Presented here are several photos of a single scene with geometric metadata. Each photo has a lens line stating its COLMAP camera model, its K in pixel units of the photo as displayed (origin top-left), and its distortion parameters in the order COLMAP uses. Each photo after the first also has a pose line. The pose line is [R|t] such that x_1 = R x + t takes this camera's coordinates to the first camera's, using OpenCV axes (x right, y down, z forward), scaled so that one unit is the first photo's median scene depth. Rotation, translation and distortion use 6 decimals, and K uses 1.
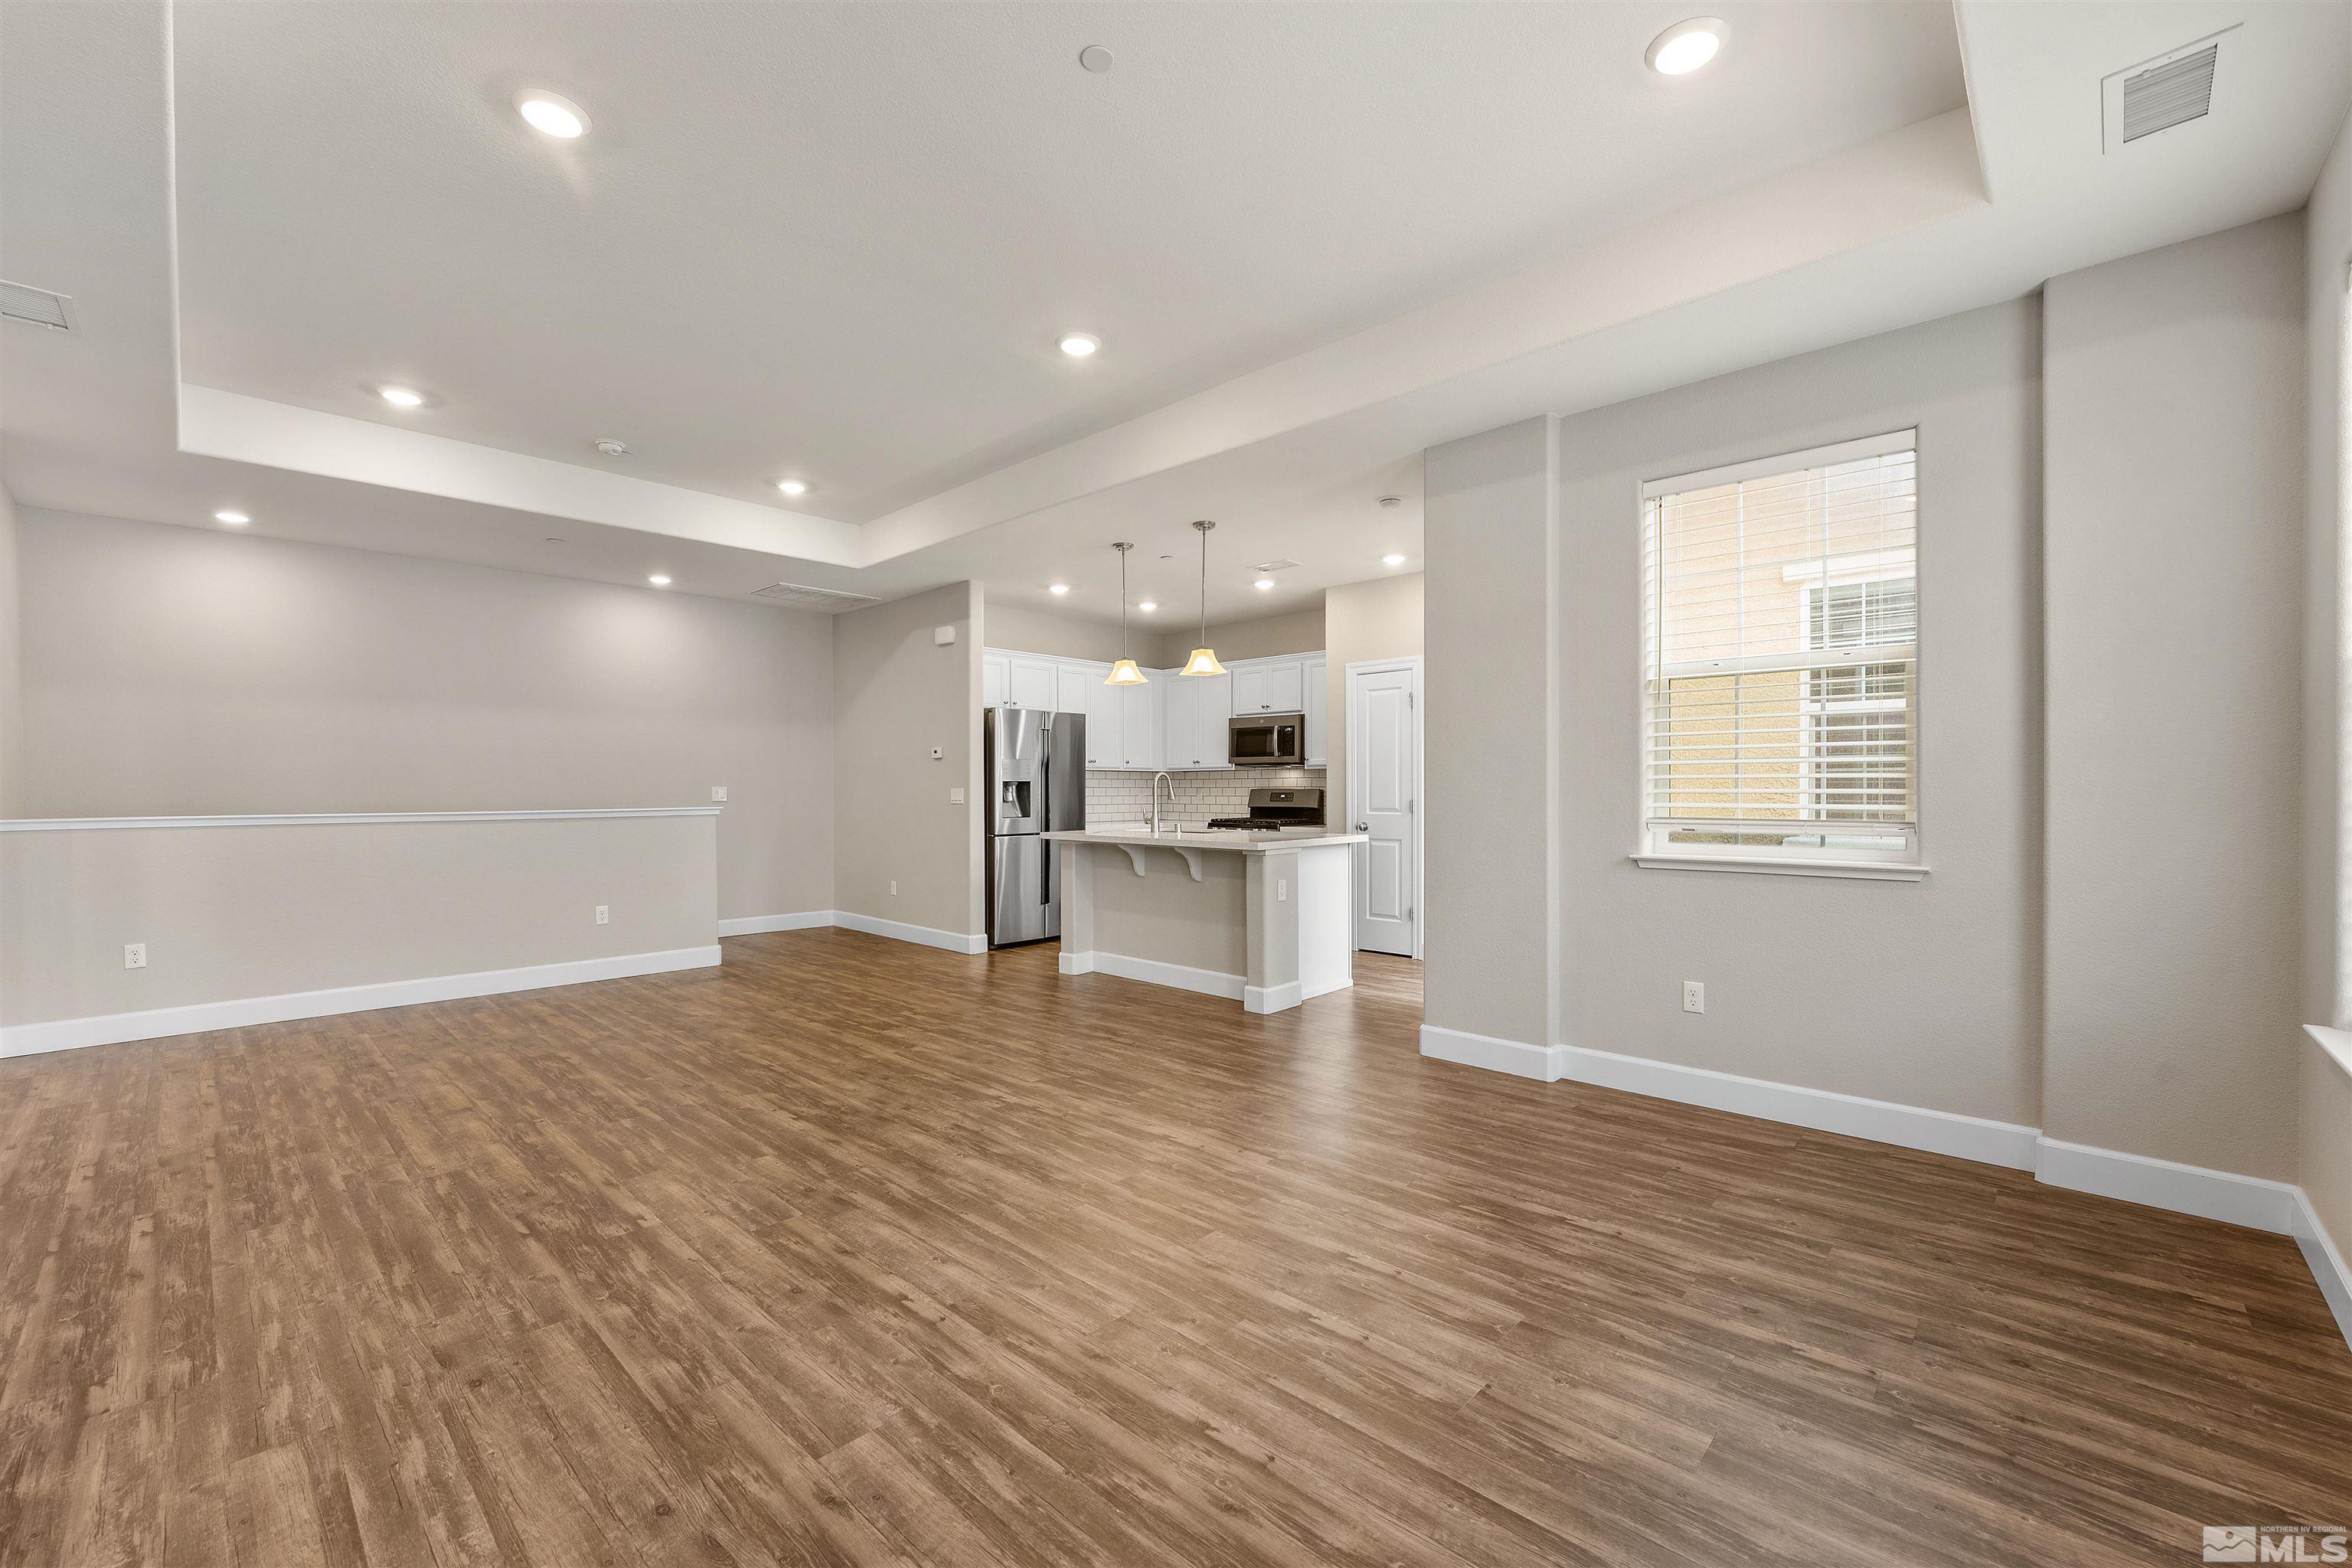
lens RADIAL K [[966.2, 0, 1152.9], [0, 966.2, 781.2], [0, 0, 1]] dist [-0.013459, 0.003920]
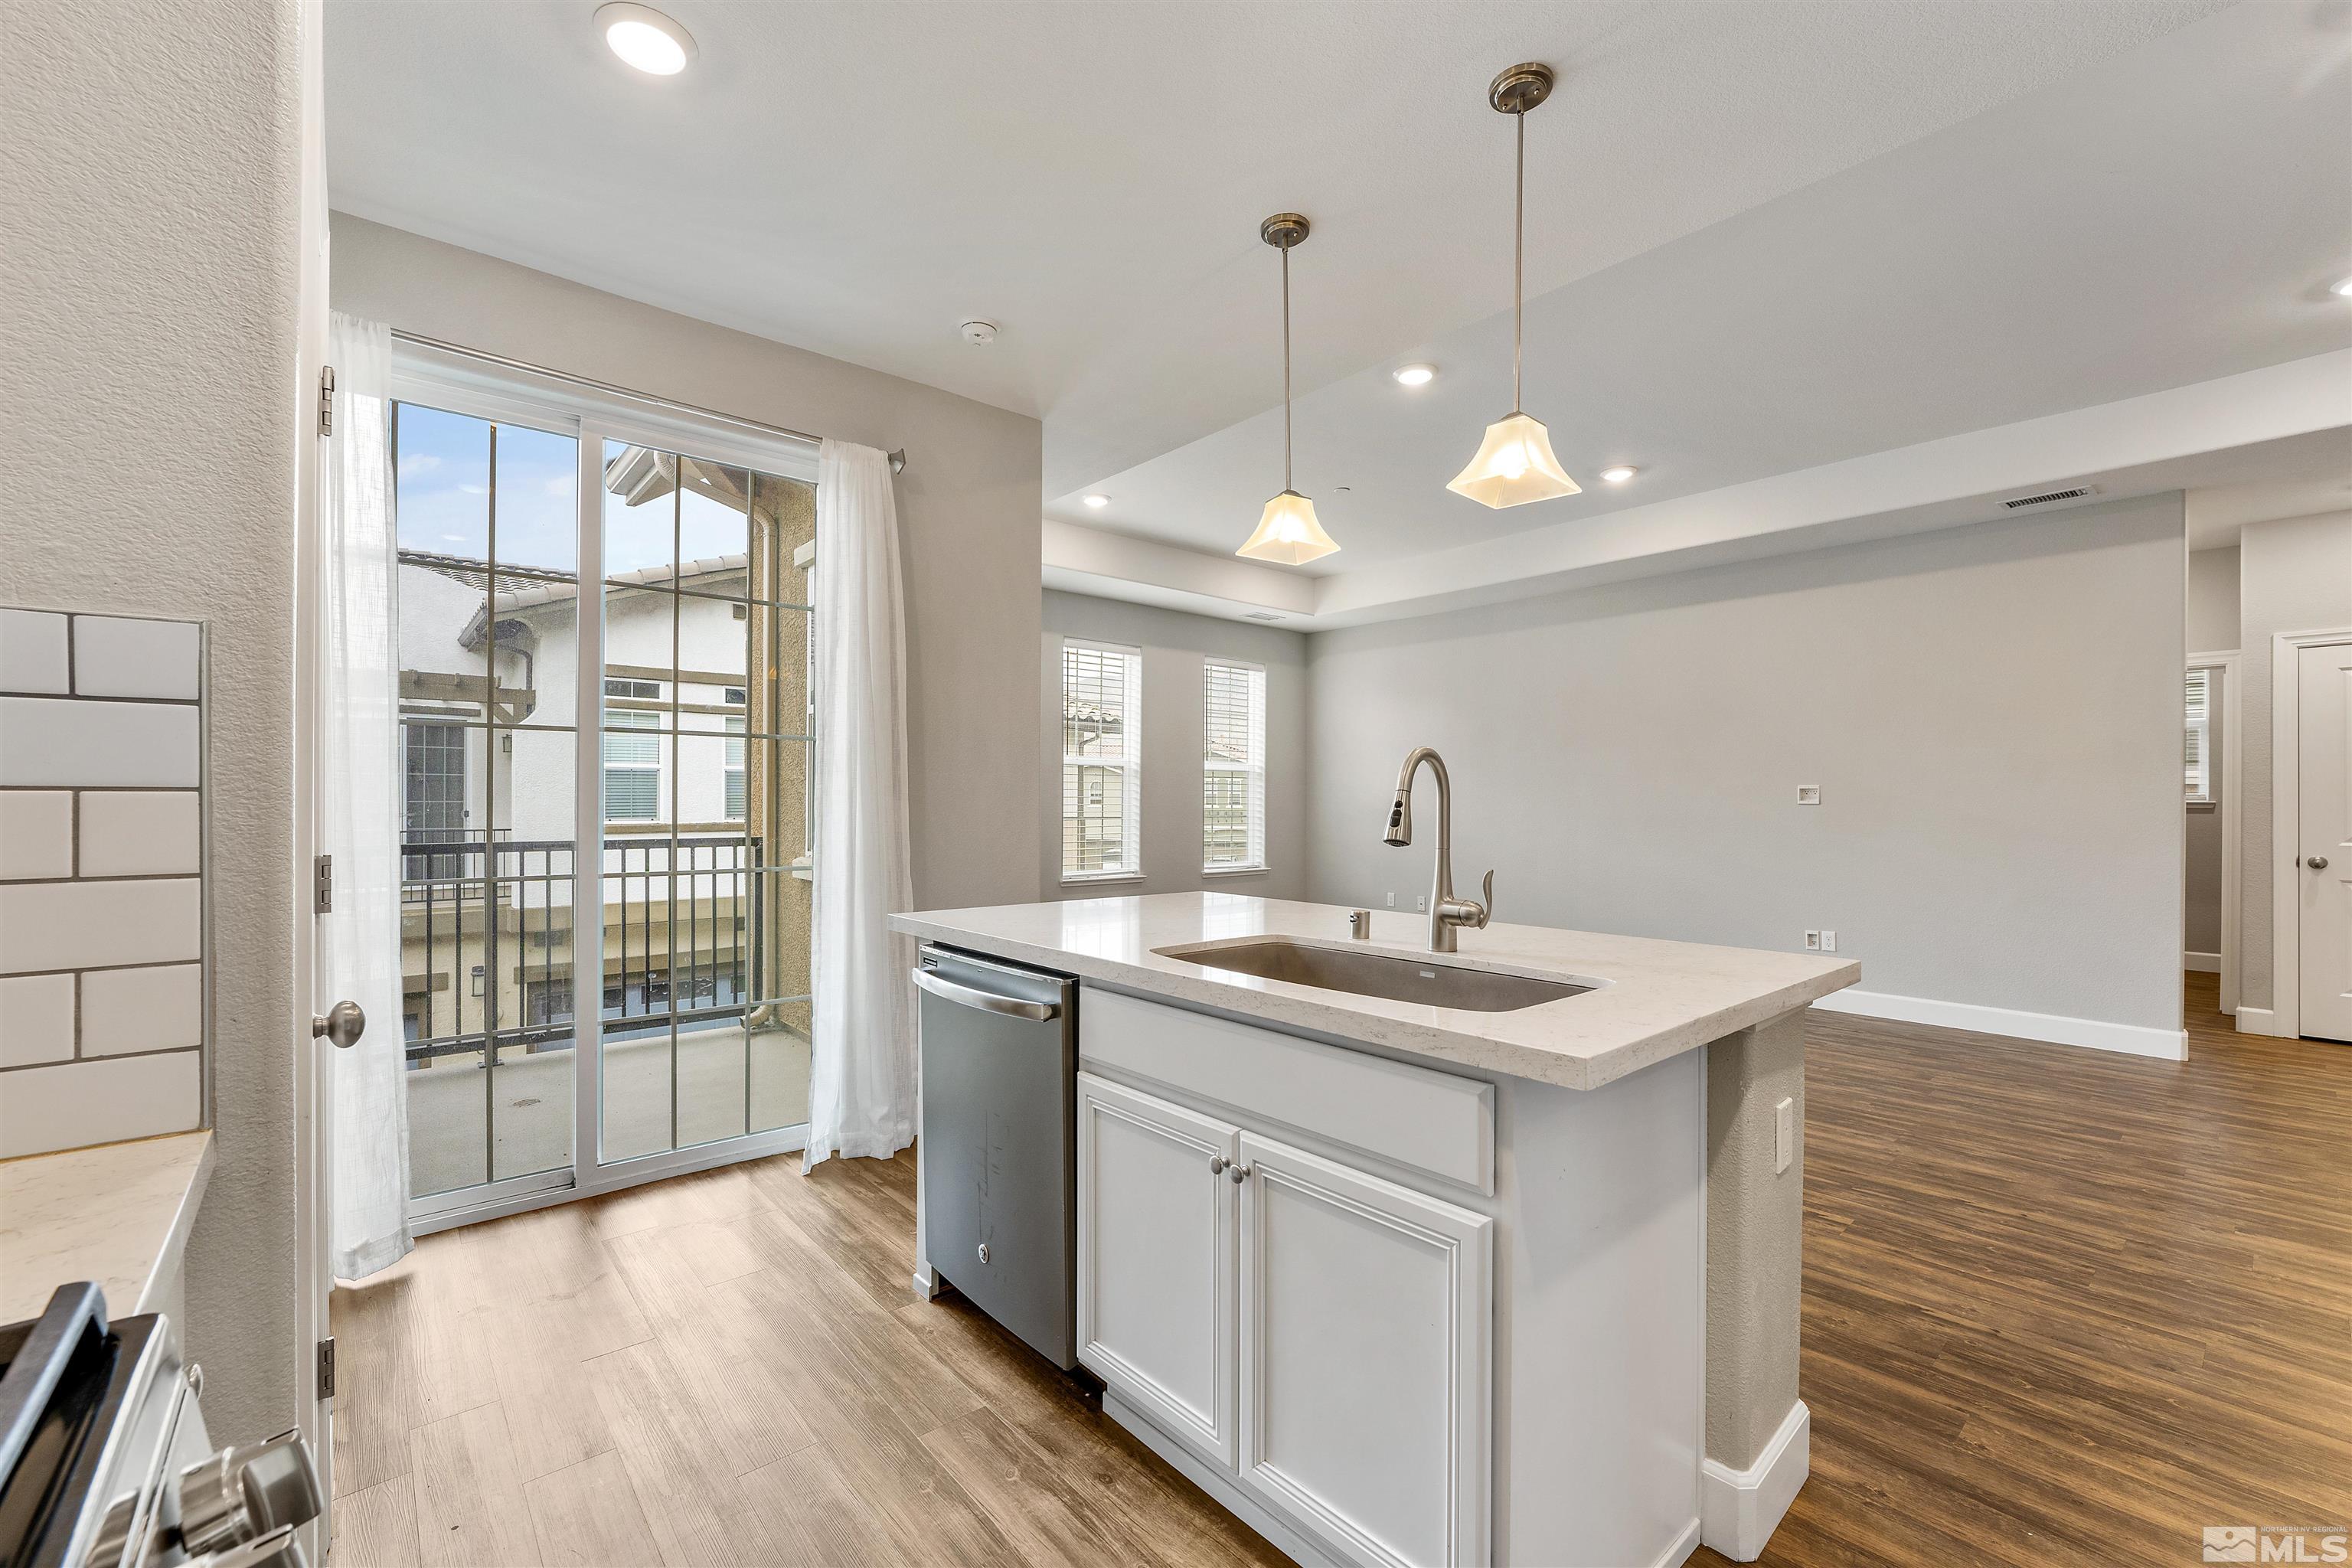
lens RADIAL K [[966.2, 0, 1176.6], [0, 966.2, 794.8], [0, 0, 1]] dist [-0.013459, 0.003920]
pose [[-0.996994, -0.001373, 0.077462, 0.081369], [-0.002769, 0.999836, -0.017915, 0.013921], [-0.077424, -0.018075, -0.996834, 1.749644]]
